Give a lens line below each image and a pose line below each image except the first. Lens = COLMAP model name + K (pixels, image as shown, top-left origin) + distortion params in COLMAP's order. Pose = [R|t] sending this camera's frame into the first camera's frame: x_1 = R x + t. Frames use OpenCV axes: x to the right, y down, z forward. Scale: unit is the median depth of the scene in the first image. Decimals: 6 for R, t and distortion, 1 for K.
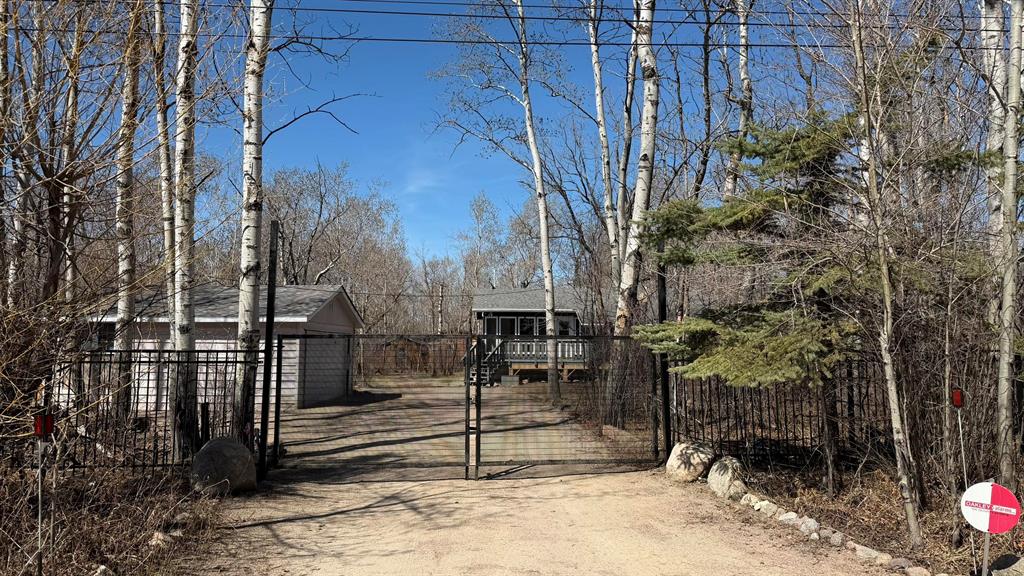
lens RADIAL K [[686.5, 0, 517.6], [0, 686.5, 293.1], [0, 0, 1]] dist [0.132454, -0.216190]
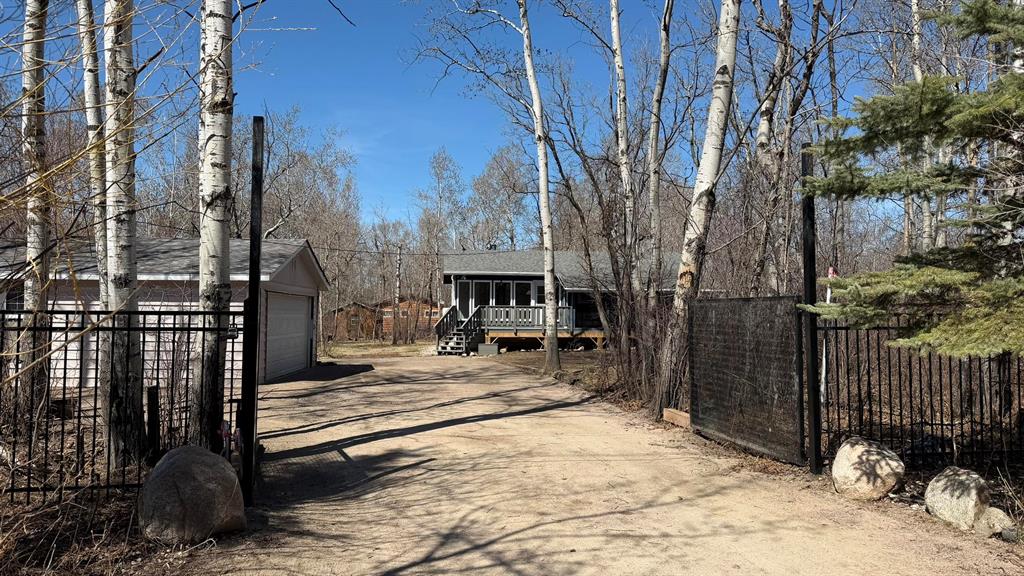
lens RADIAL K [[690.8, 0, 517.9], [0, 690.8, 284.5], [0, 0, 1]] dist [0.130840, -0.192037]
pose [[0.996839, 0.005903, 0.079234, -0.098296], [-0.008689, 0.999354, 0.034859, 0.018746], [-0.078977, -0.035437, 0.996246, 0.191848]]
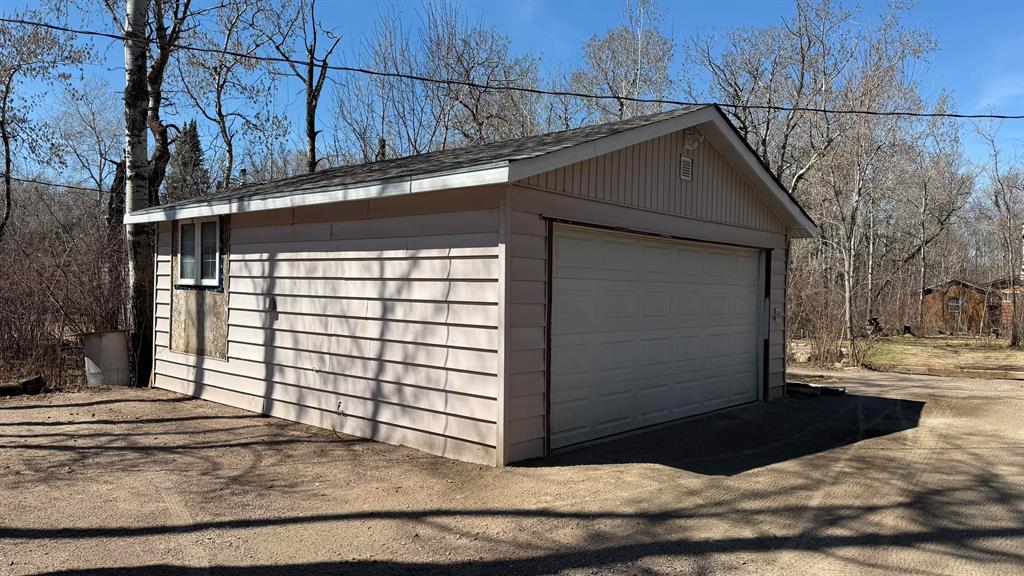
lens RADIAL K [[686.5, 0, 517.6], [0, 686.5, 293.1], [0, 0, 1]] dist [0.132454, -0.216190]
pose [[0.741562, 0.012935, -0.670759, -0.138432], [0.036830, 0.997521, 0.059954, 0.095317], [0.669872, -0.069164, 0.739248, 1.049768]]
